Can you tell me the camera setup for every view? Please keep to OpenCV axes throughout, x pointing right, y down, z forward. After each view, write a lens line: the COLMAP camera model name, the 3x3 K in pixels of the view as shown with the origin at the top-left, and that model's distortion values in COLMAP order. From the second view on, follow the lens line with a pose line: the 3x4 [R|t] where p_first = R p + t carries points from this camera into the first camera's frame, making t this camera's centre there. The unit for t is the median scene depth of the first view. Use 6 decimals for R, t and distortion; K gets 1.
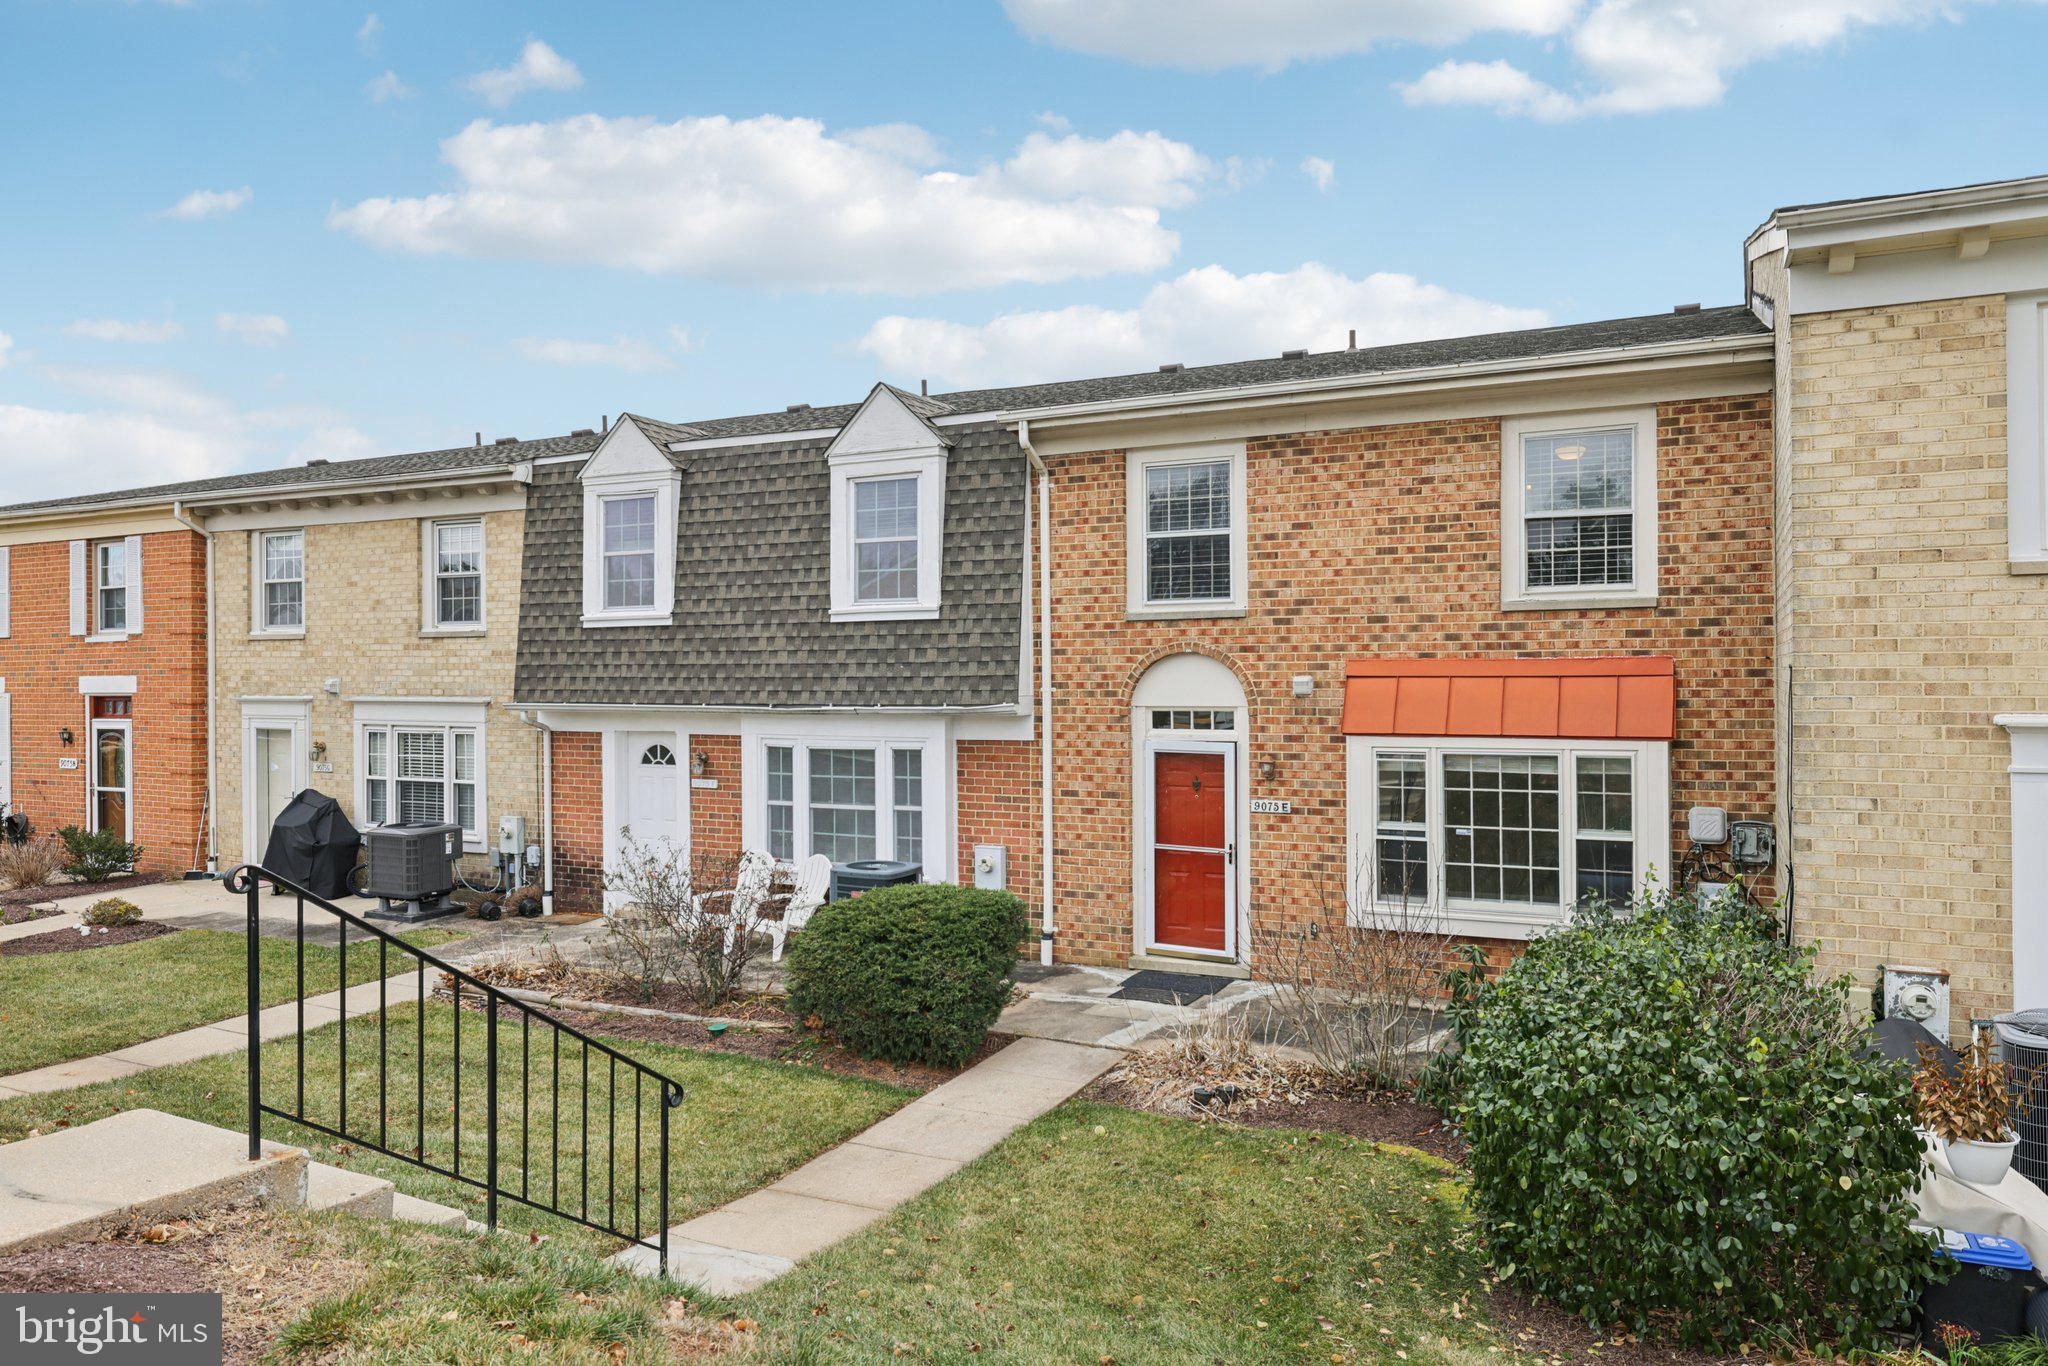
lens RADIAL K [[1385.9, 0, 1015.9], [0, 1385.9, 673.7], [0, 0, 1]] dist [0.000531, 0.001881]
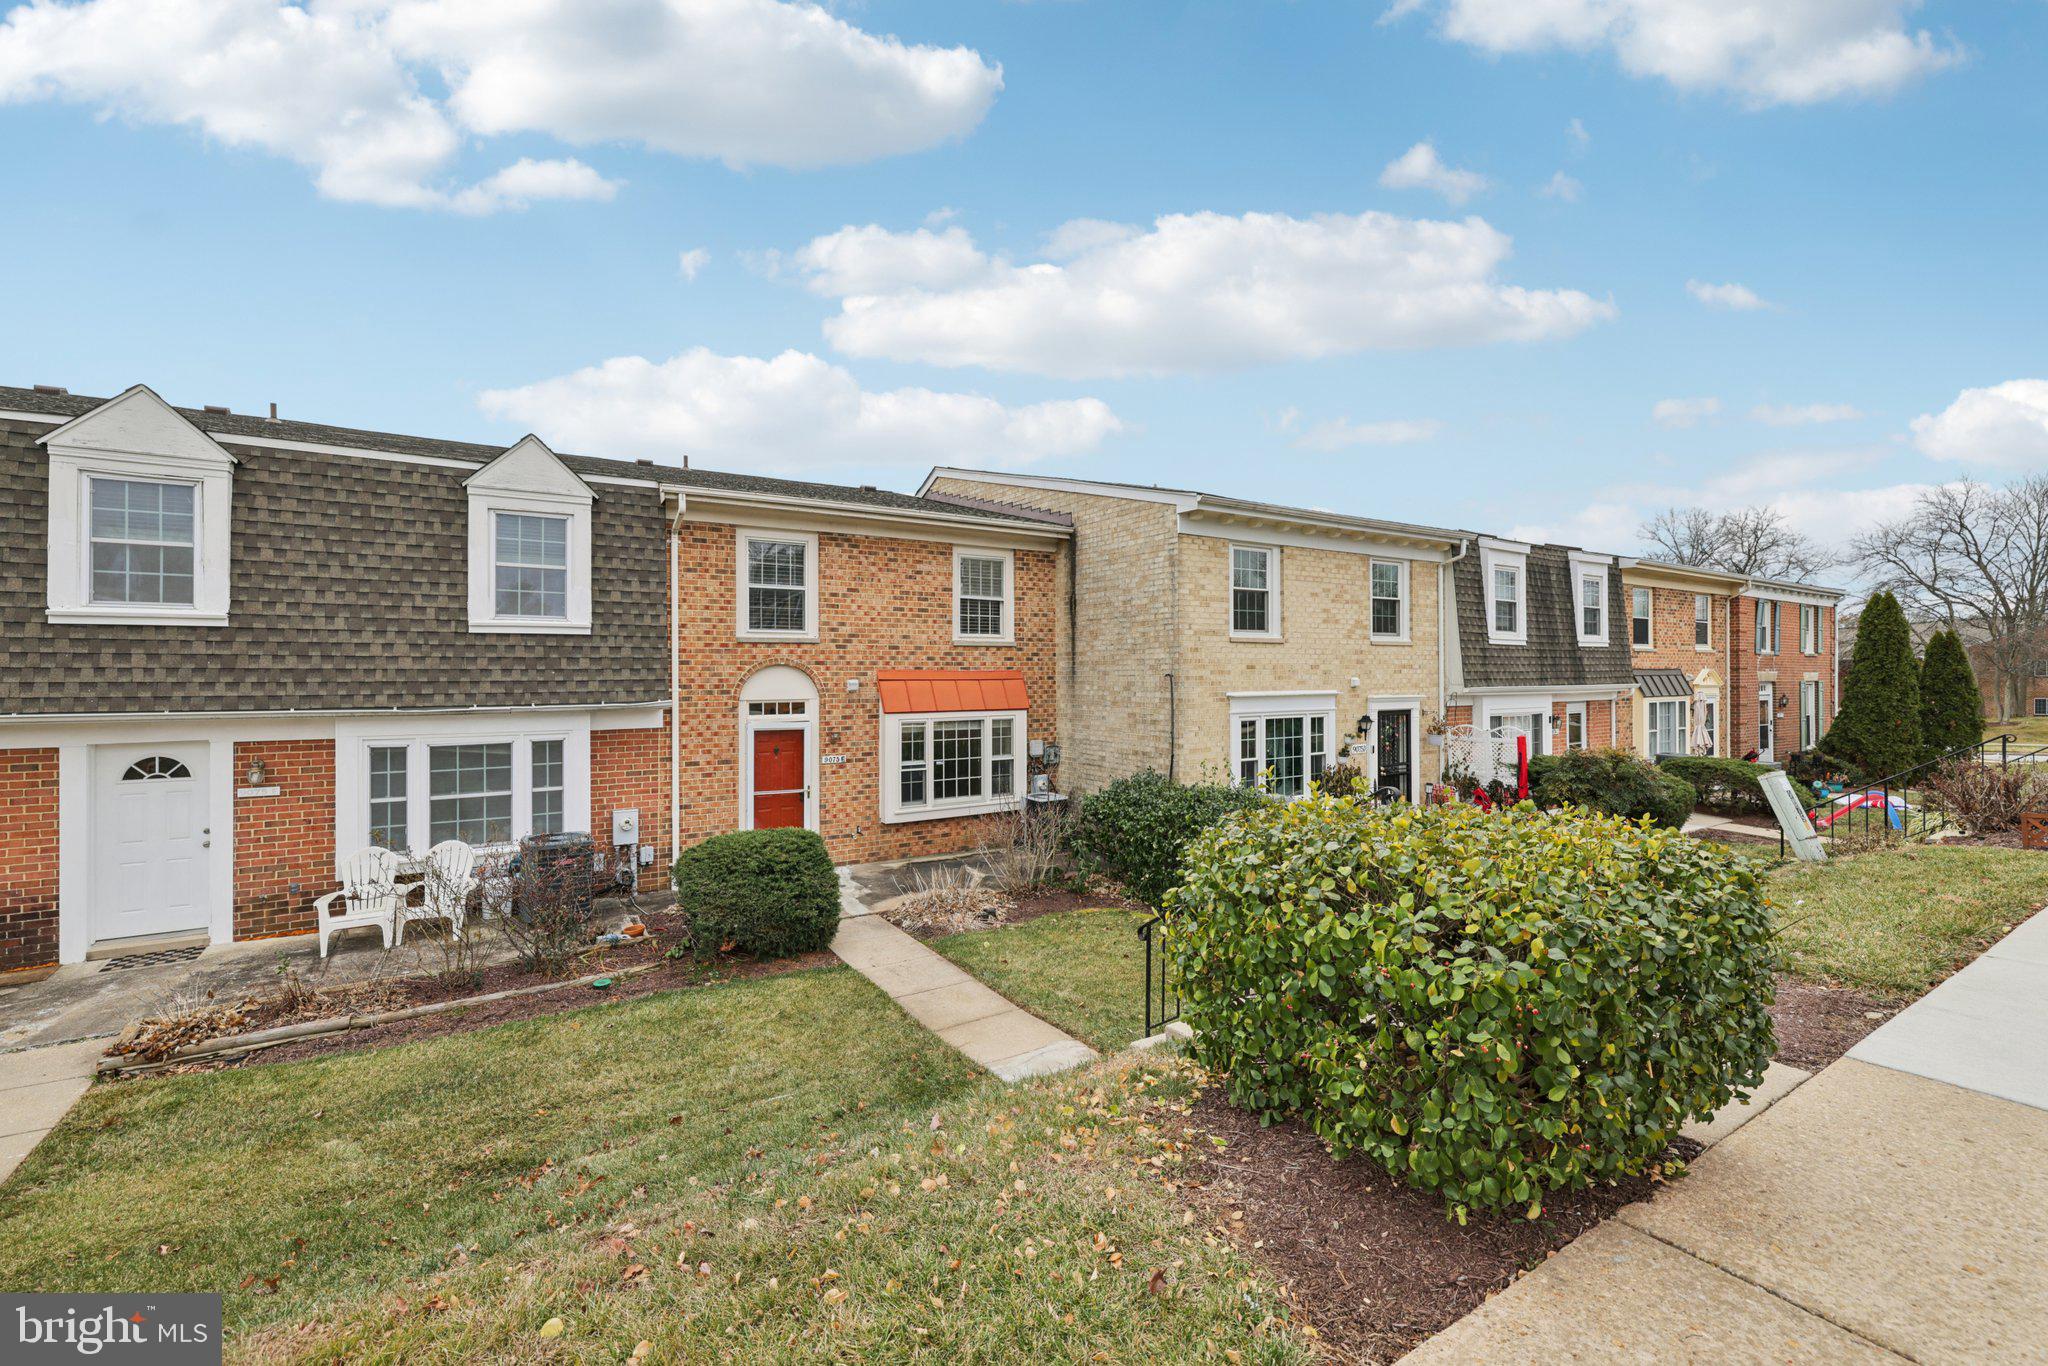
lens RADIAL K [[865.8, 0, 1014.9], [0, 865.8, 675.5], [0, 0, 1]] dist [0.000974, 0.000286]
pose [[0.512844, 0.003979, 0.858473, -0.550440], [0.001565, 0.999983, -0.005569, 0.002523], [-0.858480, 0.004199, 0.512829, 0.275249]]
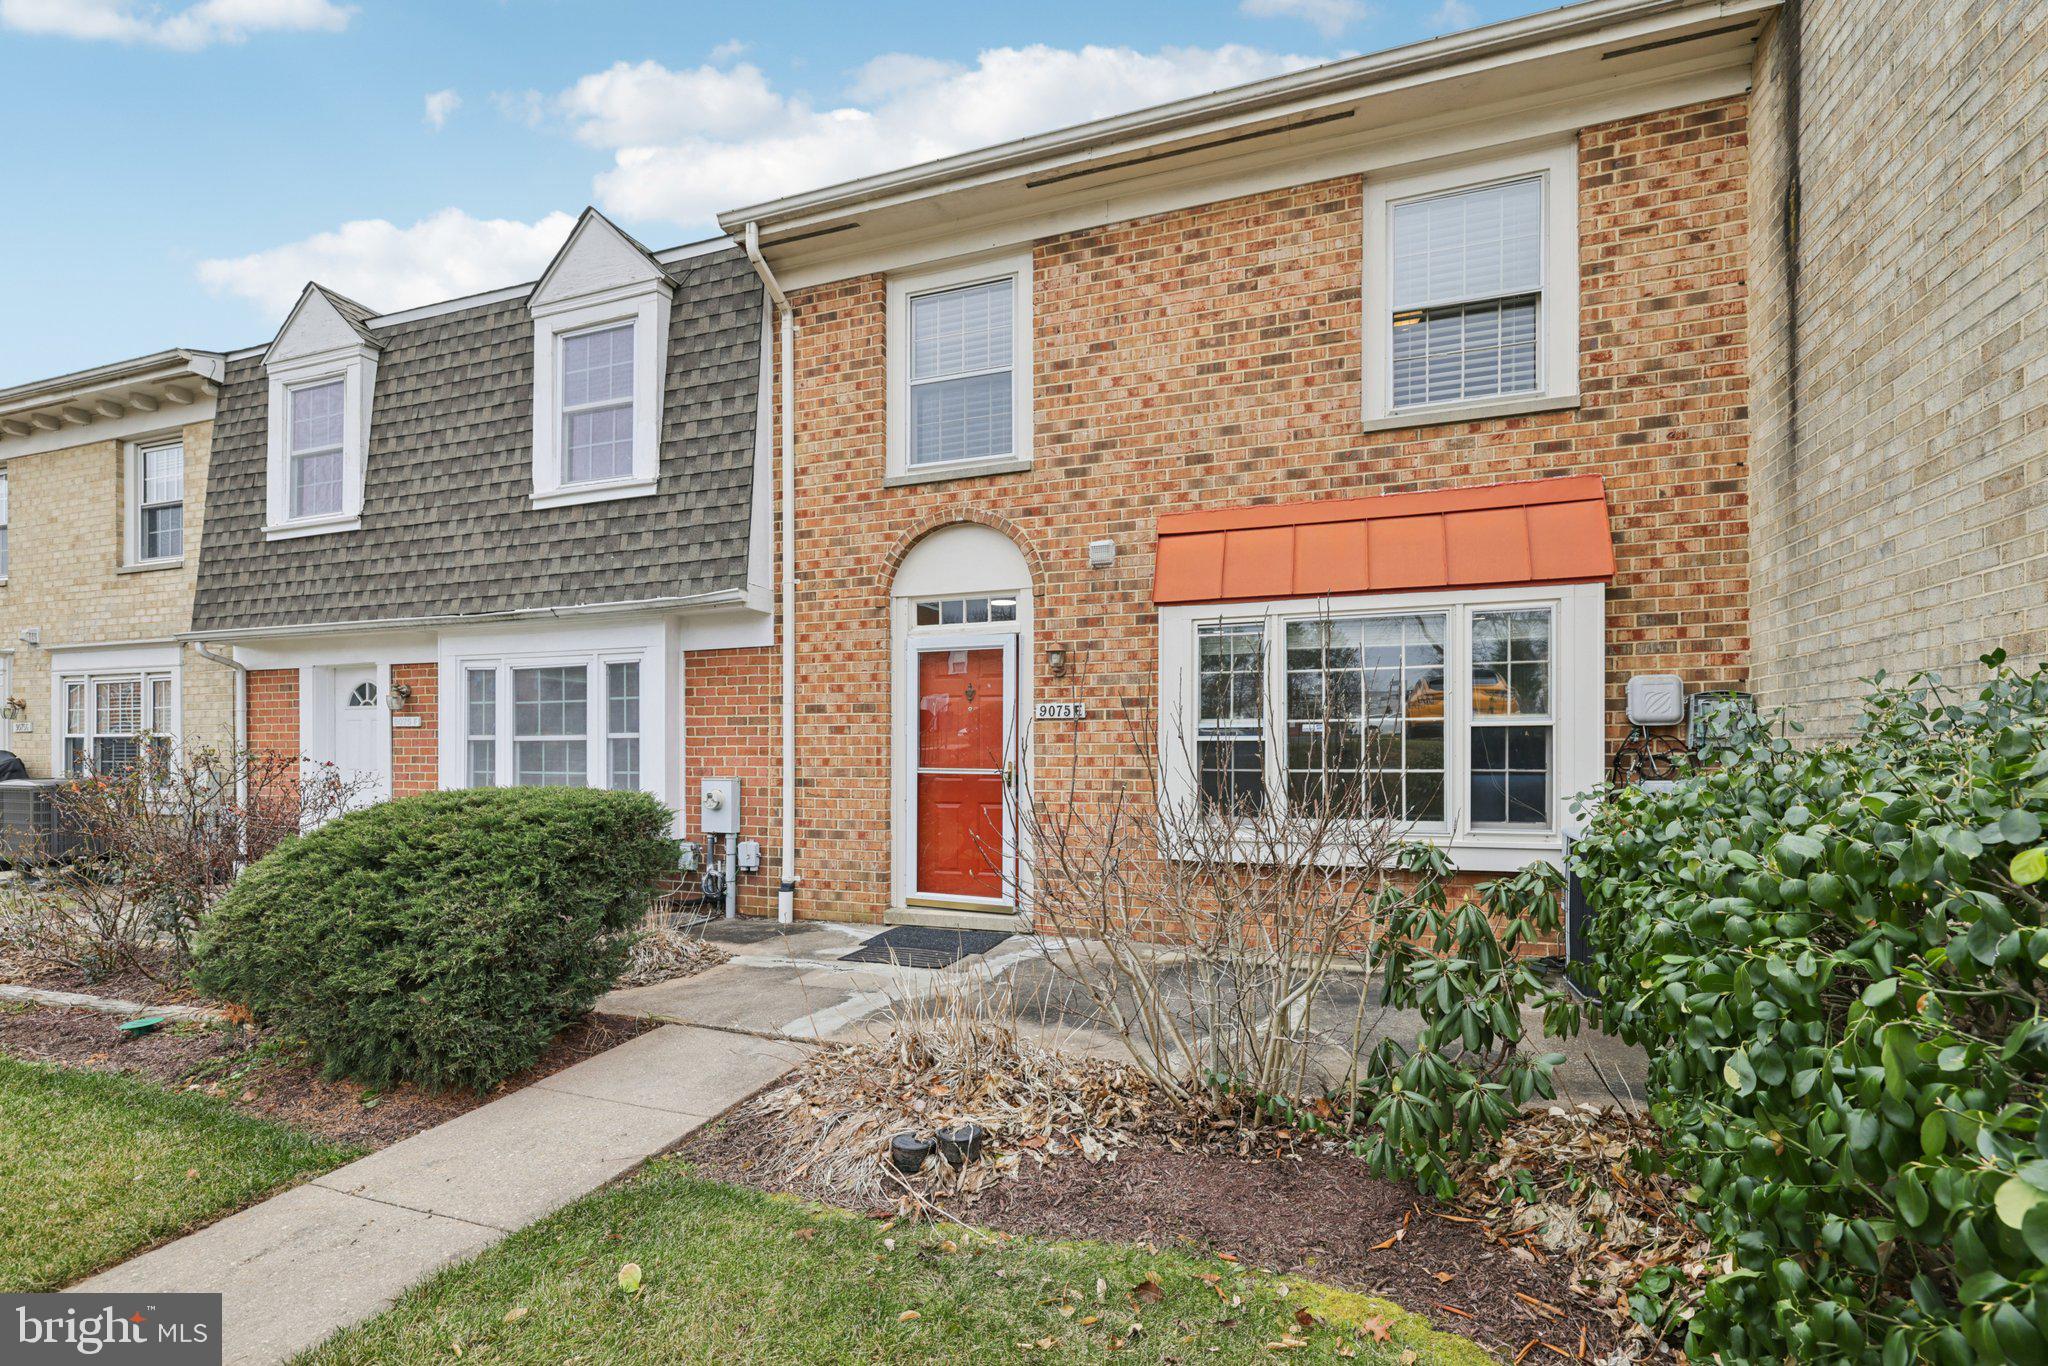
lens RADIAL K [[887.8, 0, 1026.9], [0, 887.8, 757.5], [0, 0, 1]] dist [-0.000902, 0.000362]
pose [[0.991341, 0.007559, 0.131095, 0.094154], [-0.007183, 0.999969, -0.003339, 0.116590], [-0.131116, 0.002368, 0.991364, 0.477850]]
